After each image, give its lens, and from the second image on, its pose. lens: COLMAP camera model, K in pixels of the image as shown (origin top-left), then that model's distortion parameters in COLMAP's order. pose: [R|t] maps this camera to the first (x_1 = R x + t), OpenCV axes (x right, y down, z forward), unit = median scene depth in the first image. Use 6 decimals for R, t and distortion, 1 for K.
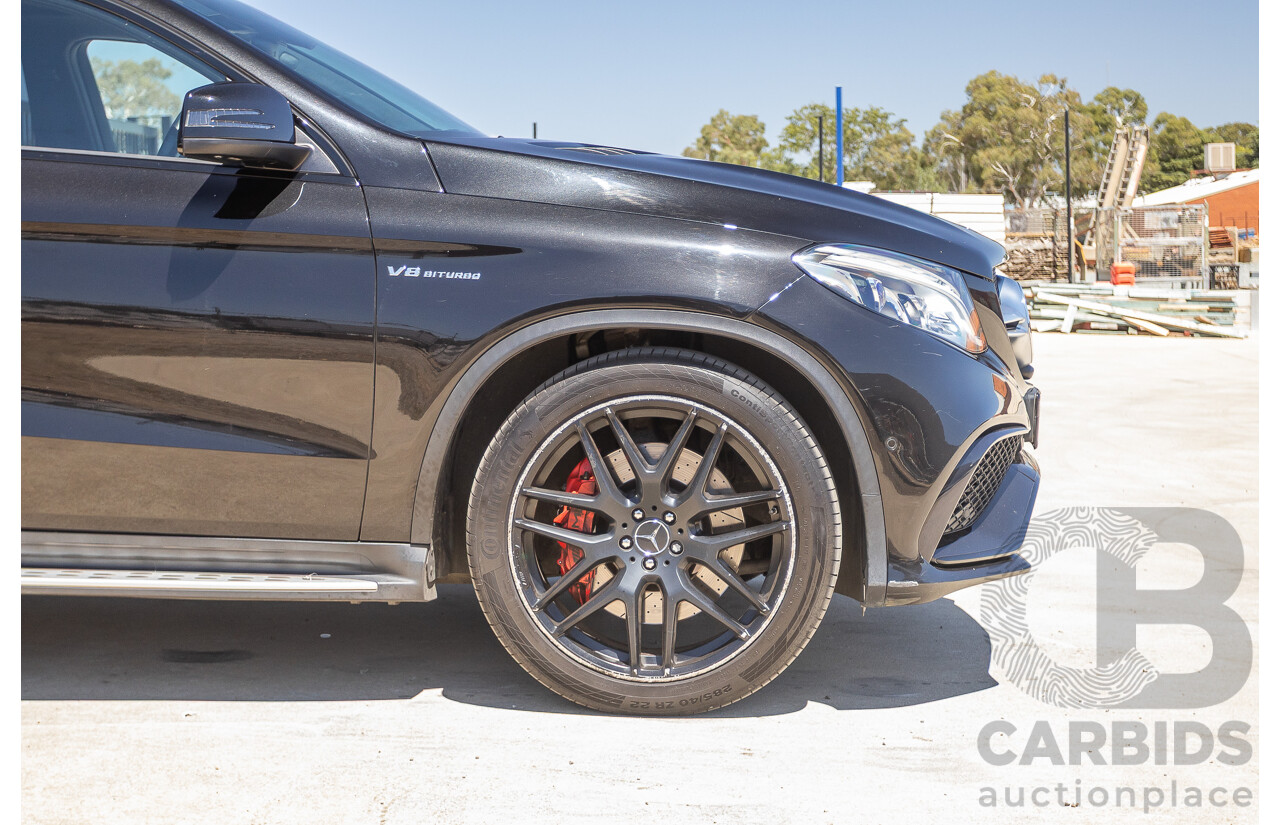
lens RADIAL K [[2081.0, 0, 618.1], [0, 2081.0, 366.6], [0, 0, 1]] dist [-0.038135, 0.081104]
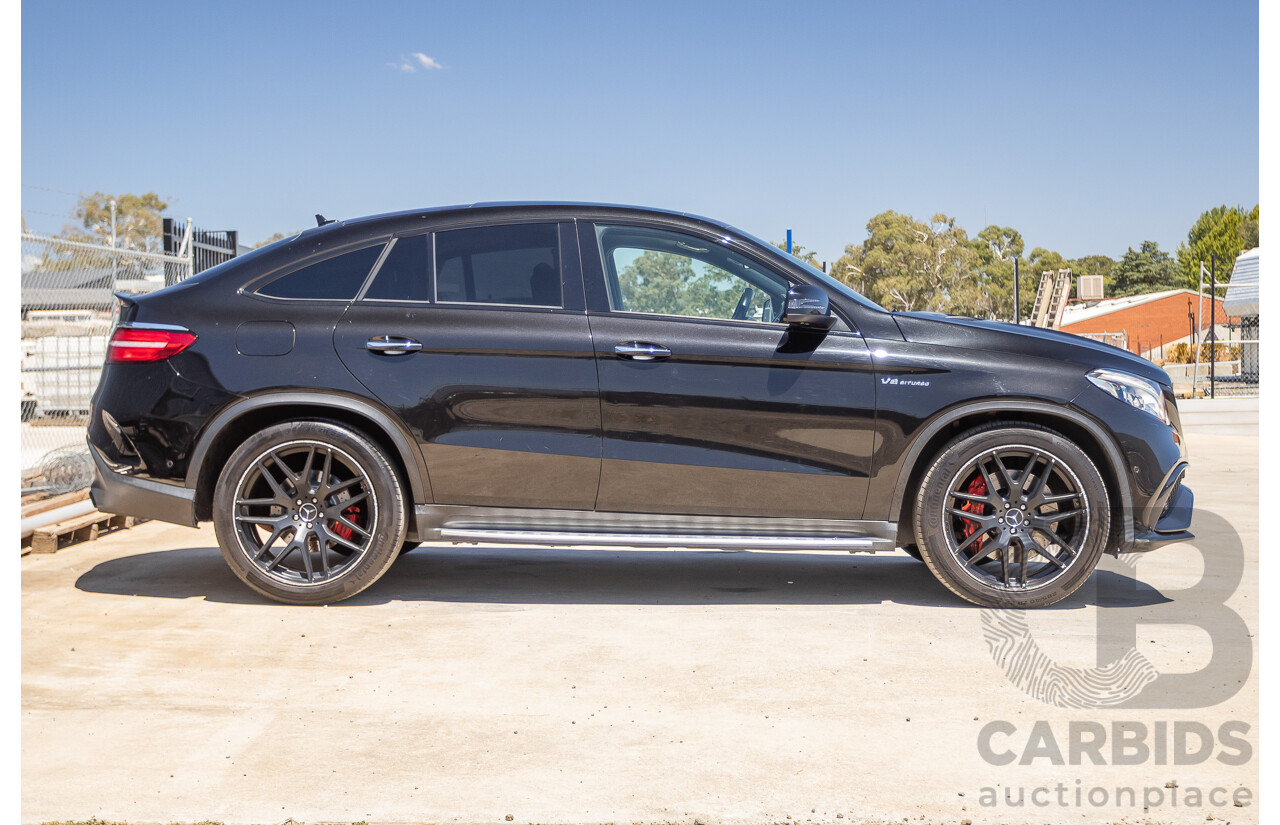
lens RADIAL K [[1842.8, 0, 640.0], [0, 1842.8, 412.5], [0, 0, 1]] dist [-0.027713, 0.017158]
pose [[0.998965, 0.002809, 0.045393, -0.413044], [-0.001426, 0.999535, -0.030469, 0.036420], [-0.045457, 0.030372, 0.998504, -0.715720]]
